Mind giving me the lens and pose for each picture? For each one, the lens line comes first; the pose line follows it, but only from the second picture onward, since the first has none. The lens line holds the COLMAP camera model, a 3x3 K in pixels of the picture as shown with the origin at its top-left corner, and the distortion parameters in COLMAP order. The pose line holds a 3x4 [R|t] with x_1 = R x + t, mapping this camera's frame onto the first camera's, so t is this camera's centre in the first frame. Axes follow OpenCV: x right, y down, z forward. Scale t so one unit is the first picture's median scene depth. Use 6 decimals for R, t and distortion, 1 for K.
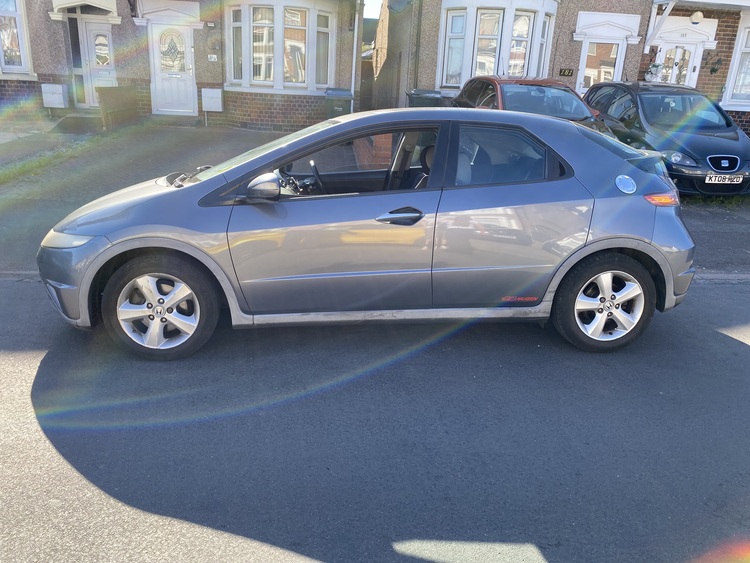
lens RADIAL K [[579.2, 0, 374.9], [0, 579.2, 268.6], [0, 0, 1]] dist [0.003762, 0.000611]
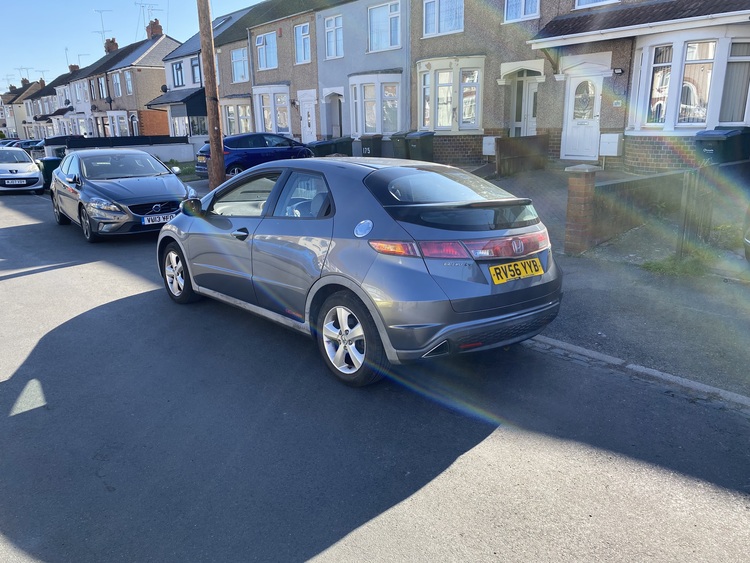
lens RADIAL K [[576.1, 0, 375.0], [0, 576.1, 281.5], [0, 0, 1]] dist [0.013271, -0.000866]
pose [[0.571748, 0.160517, -0.804573, 0.347393], [-0.199872, 0.978379, 0.053159, -0.029459], [0.795711, 0.130418, 0.591469, 0.110144]]
